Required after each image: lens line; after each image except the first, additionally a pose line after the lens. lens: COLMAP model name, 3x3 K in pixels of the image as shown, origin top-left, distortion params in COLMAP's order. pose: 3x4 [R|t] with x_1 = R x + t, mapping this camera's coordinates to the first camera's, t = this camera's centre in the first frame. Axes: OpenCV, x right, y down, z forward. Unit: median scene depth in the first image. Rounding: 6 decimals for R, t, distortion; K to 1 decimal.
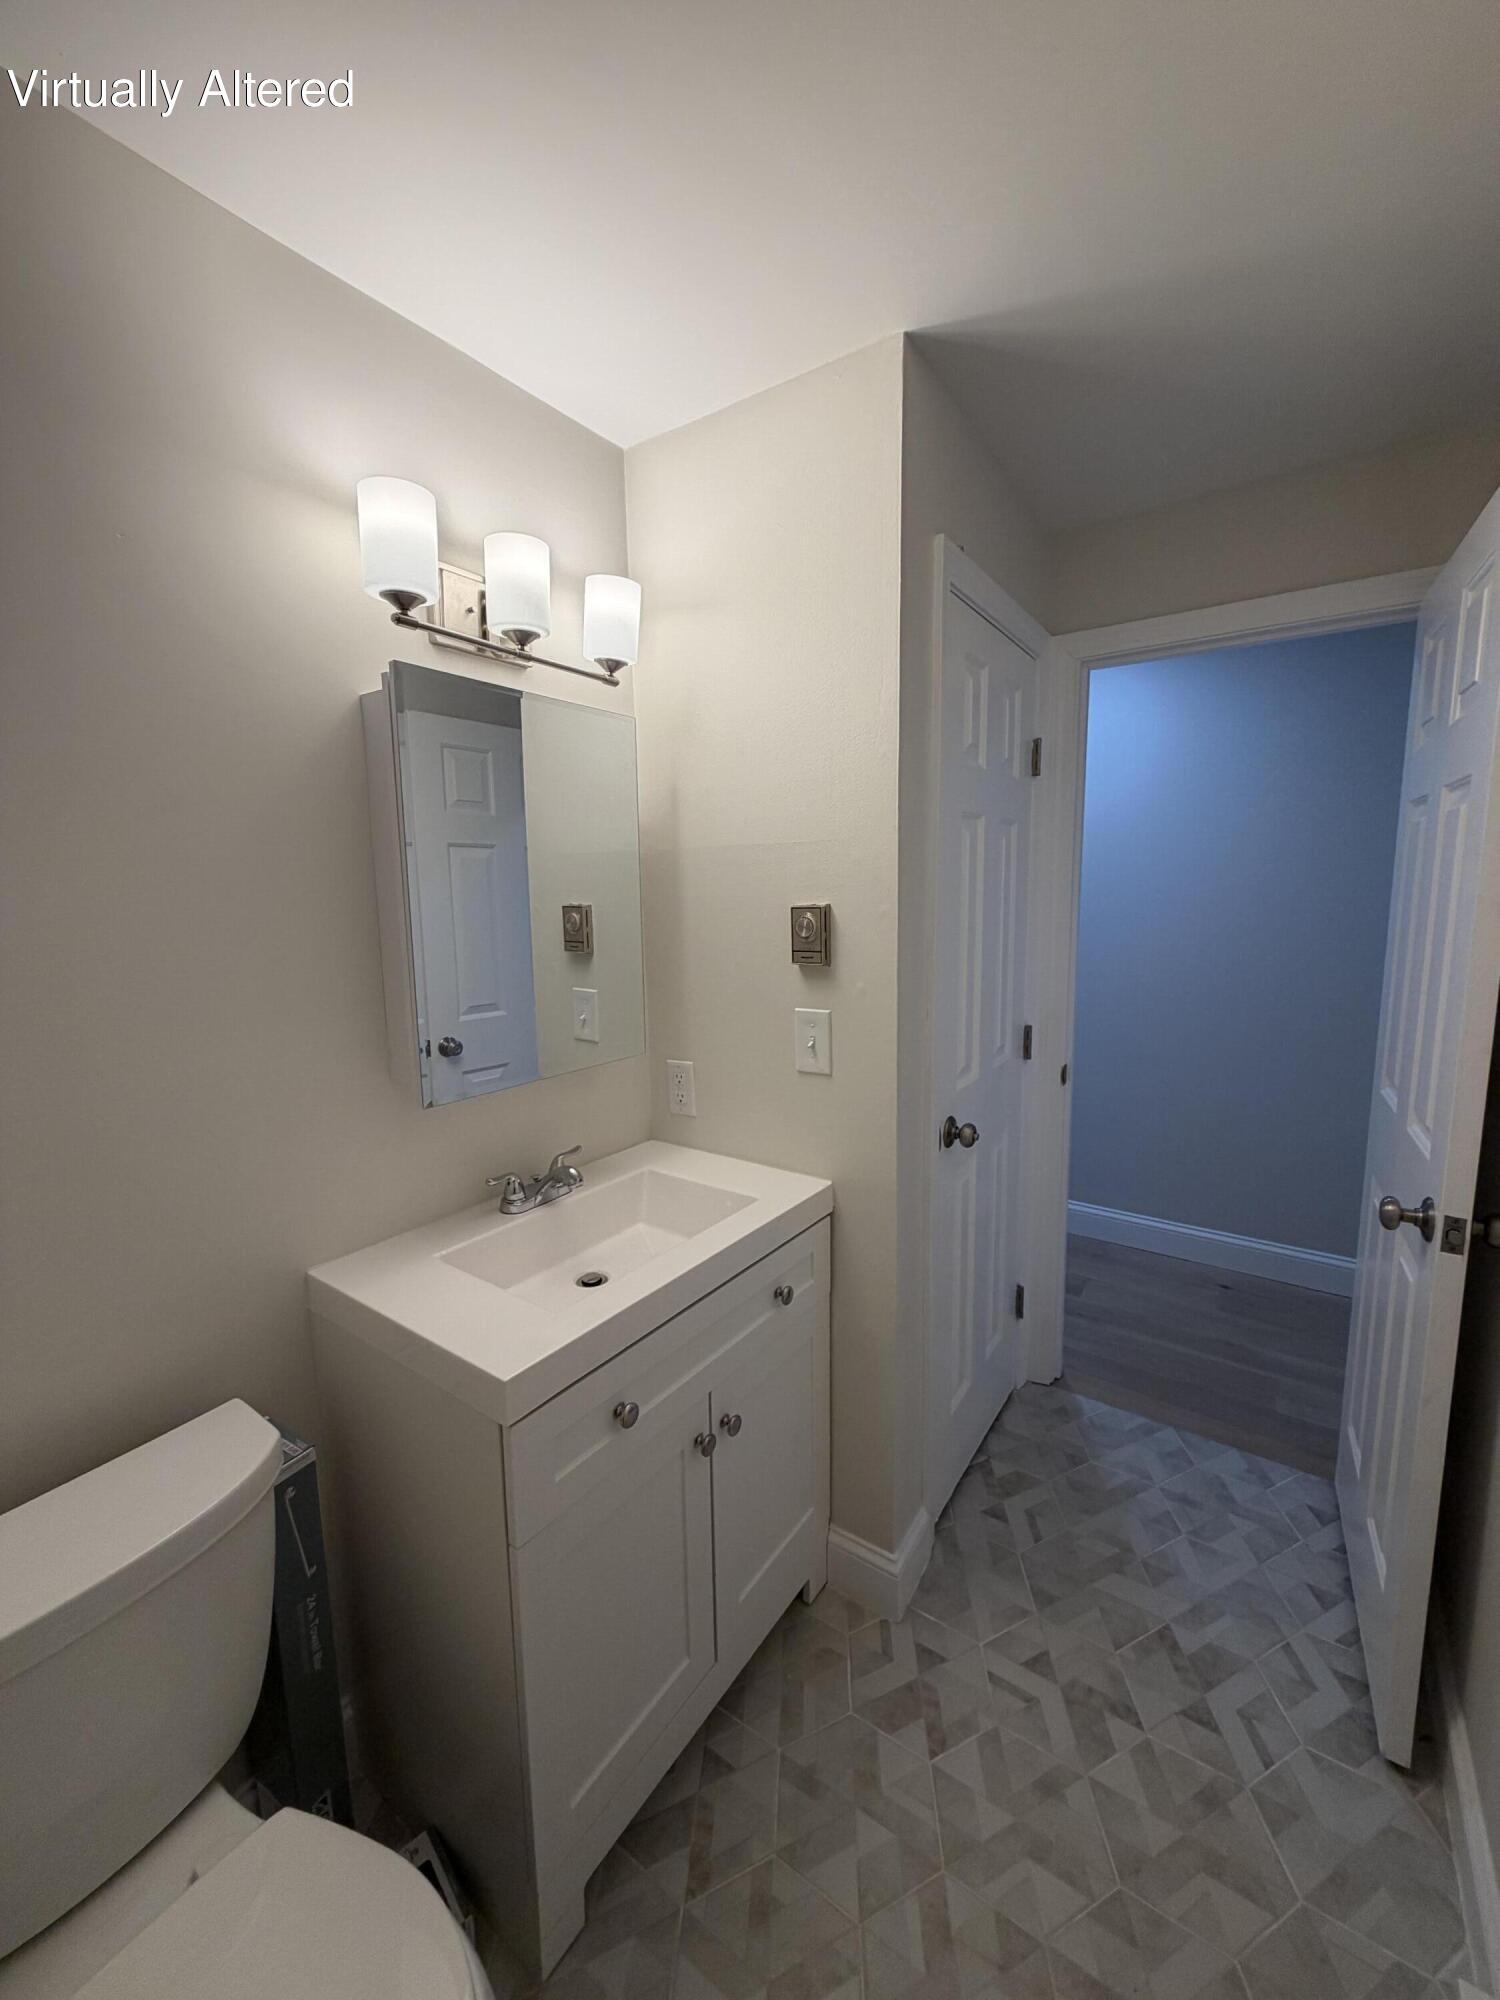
lens RADIAL K [[795.1, 0, 749.9], [0, 795.1, 996.6], [0, 0, 1]] dist [0.000656, 0.000195]
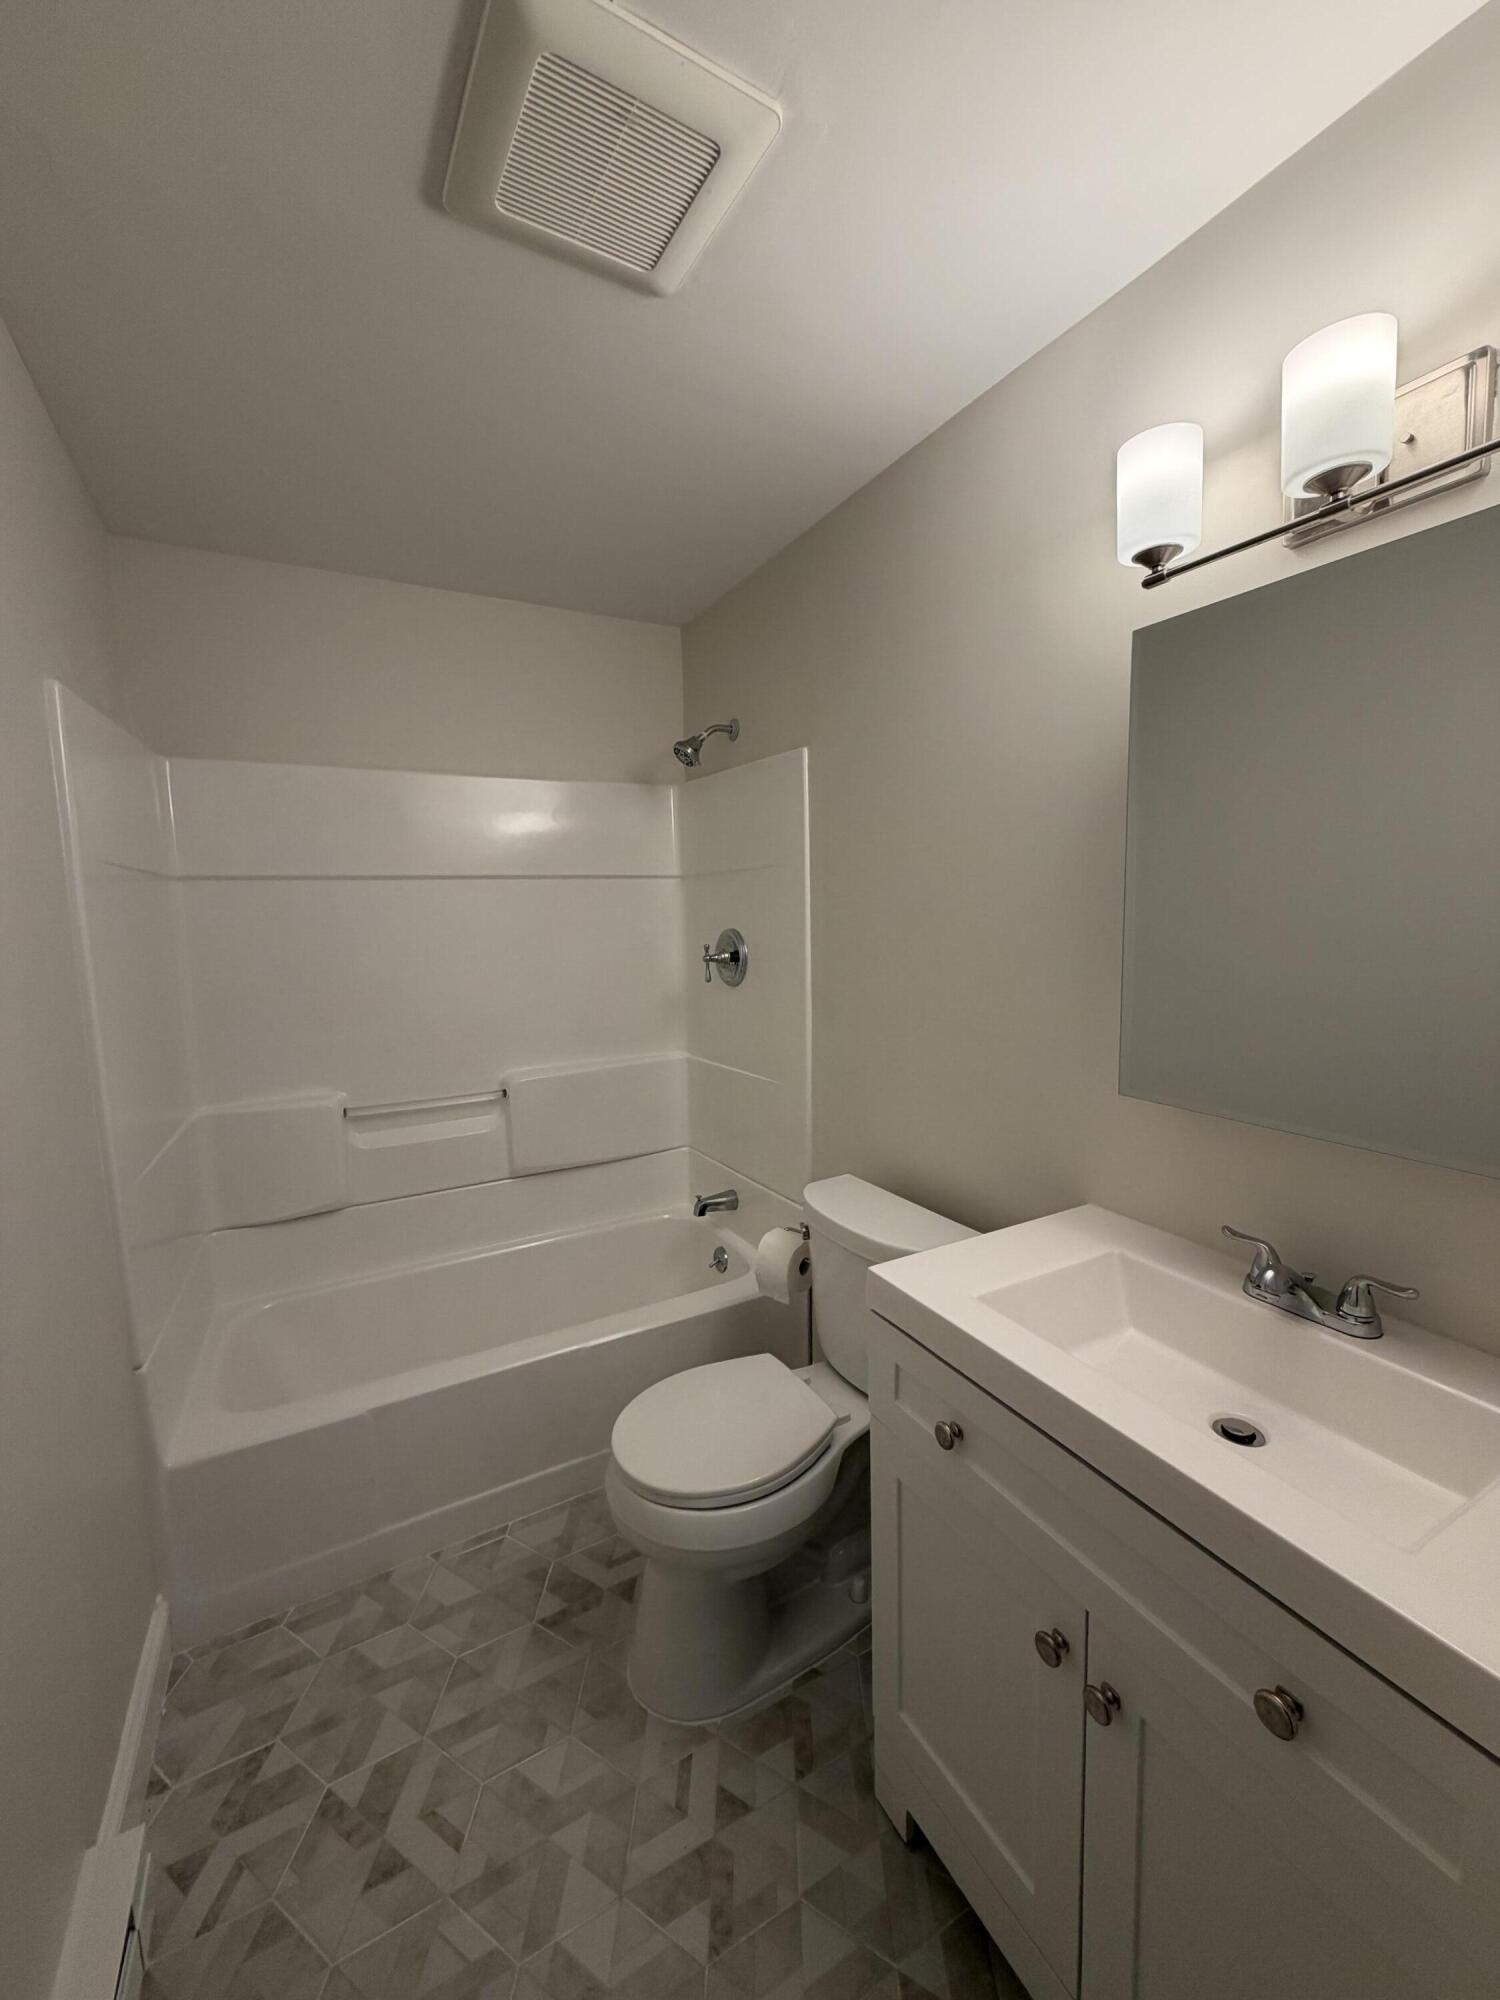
lens RADIAL K [[795.1, 0, 749.9], [0, 795.1, 996.6], [0, 0, 1]] dist [0.000656, 0.000195]
pose [[-0.431784, 0.126495, -0.893063, 0.606880], [-0.096272, 0.977998, 0.185072, -0.105754], [0.896825, 0.165888, -0.410105, 0.935793]]
